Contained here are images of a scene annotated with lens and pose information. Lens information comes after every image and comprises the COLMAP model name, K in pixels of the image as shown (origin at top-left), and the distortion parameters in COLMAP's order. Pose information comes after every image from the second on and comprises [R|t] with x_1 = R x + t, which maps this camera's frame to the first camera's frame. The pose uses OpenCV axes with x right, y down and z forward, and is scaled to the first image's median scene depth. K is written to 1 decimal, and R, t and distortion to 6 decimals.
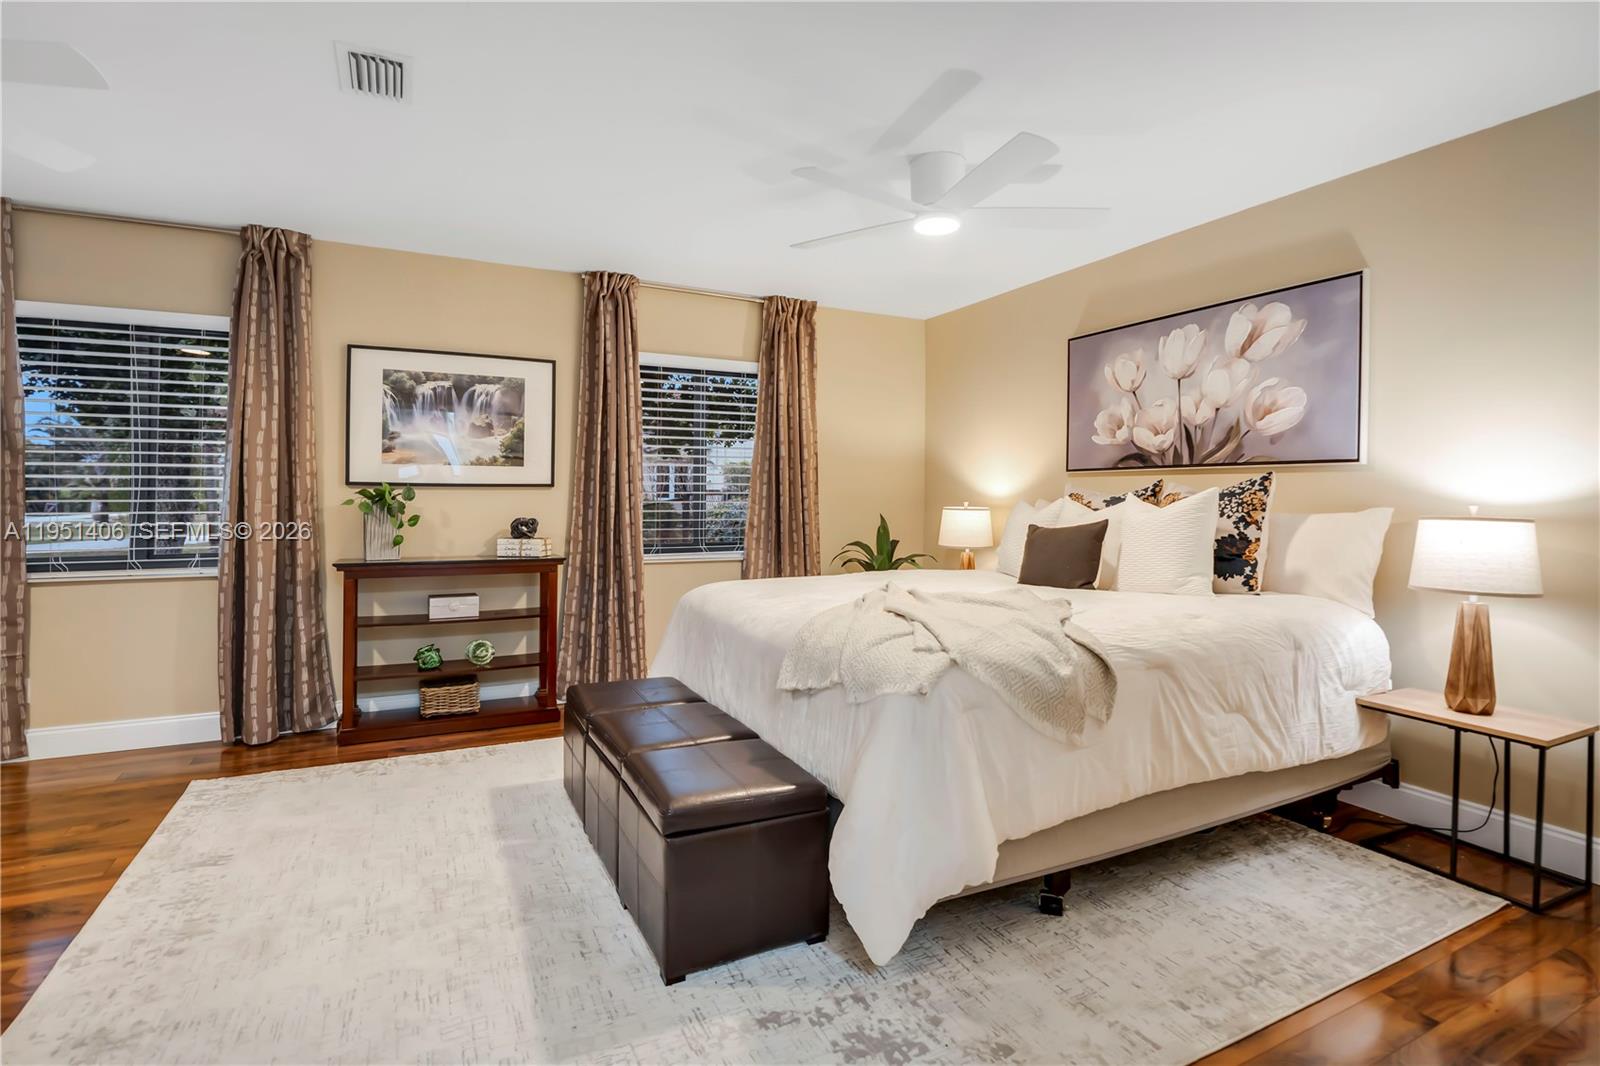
lens RADIAL K [[744.5, 0, 807.0], [0, 744.5, 528.3], [0, 0, 1]] dist [-0.022944, 0.007083]
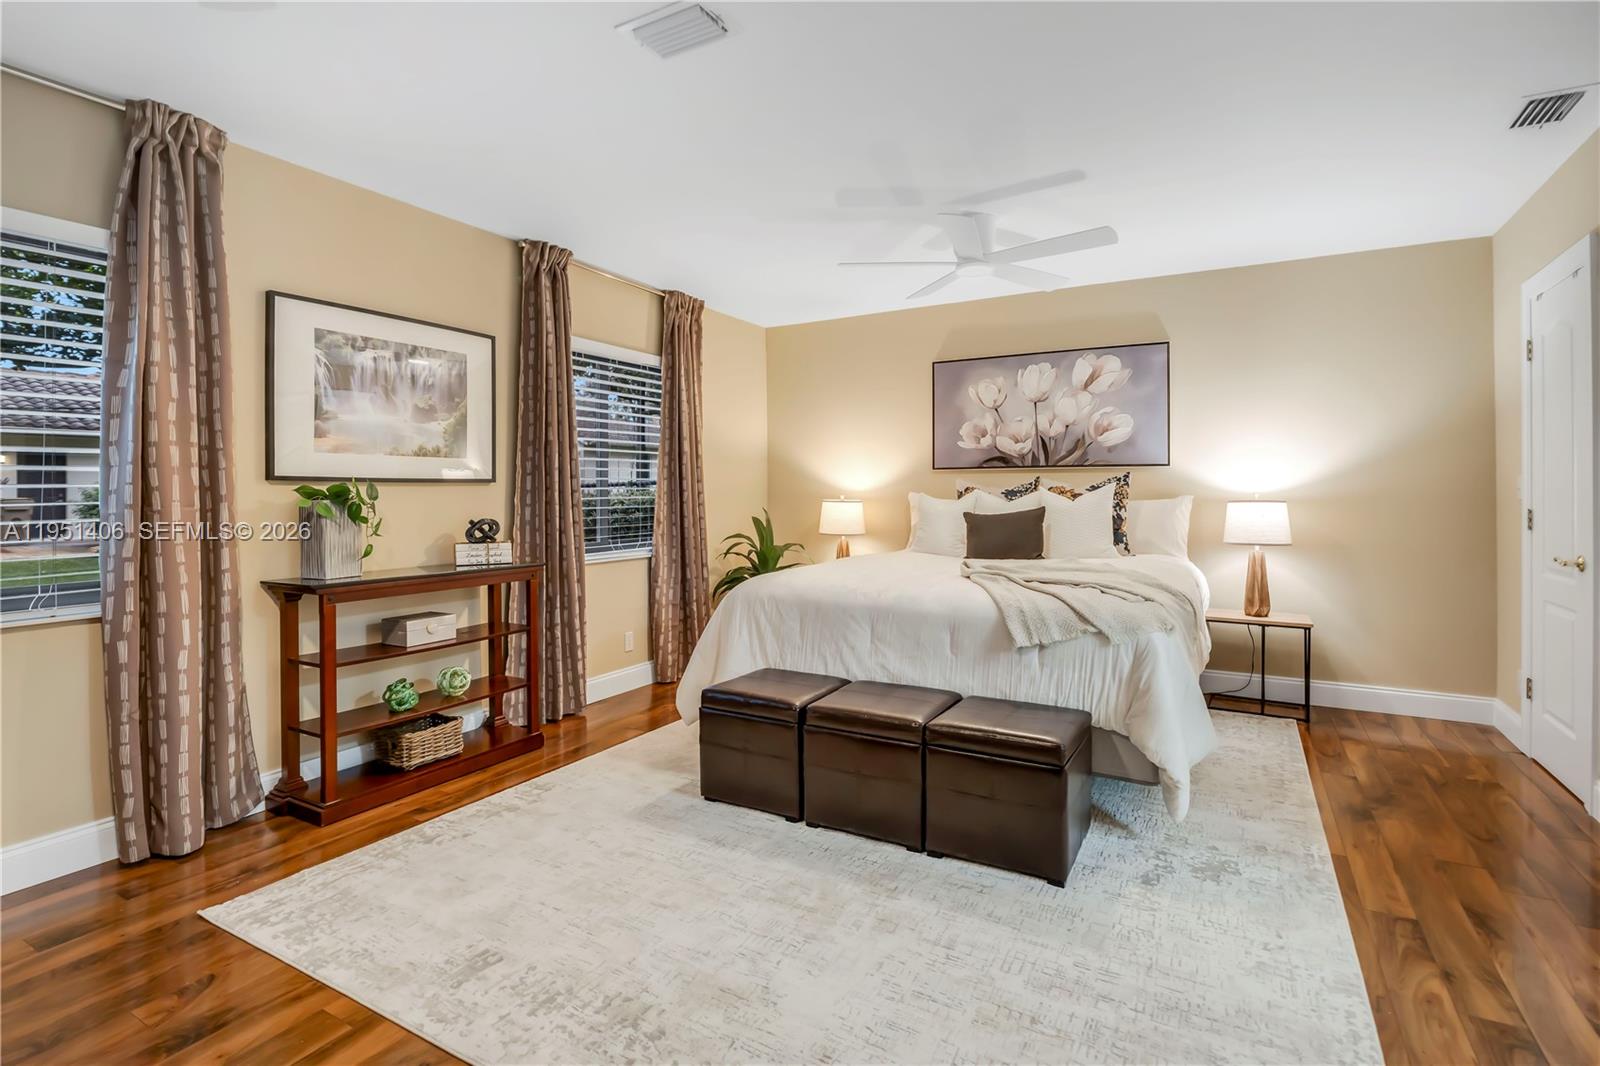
lens RADIAL K [[714.2, 0, 864.2], [0, 714.2, 522.2], [0, 0, 1]] dist [-0.016770, 0.001083]
pose [[0.839064, -0.031056, 0.543145, -0.511581], [0.030180, 0.999489, 0.010527, -0.006130], [-0.543195, 0.007559, 0.839573, 0.084485]]
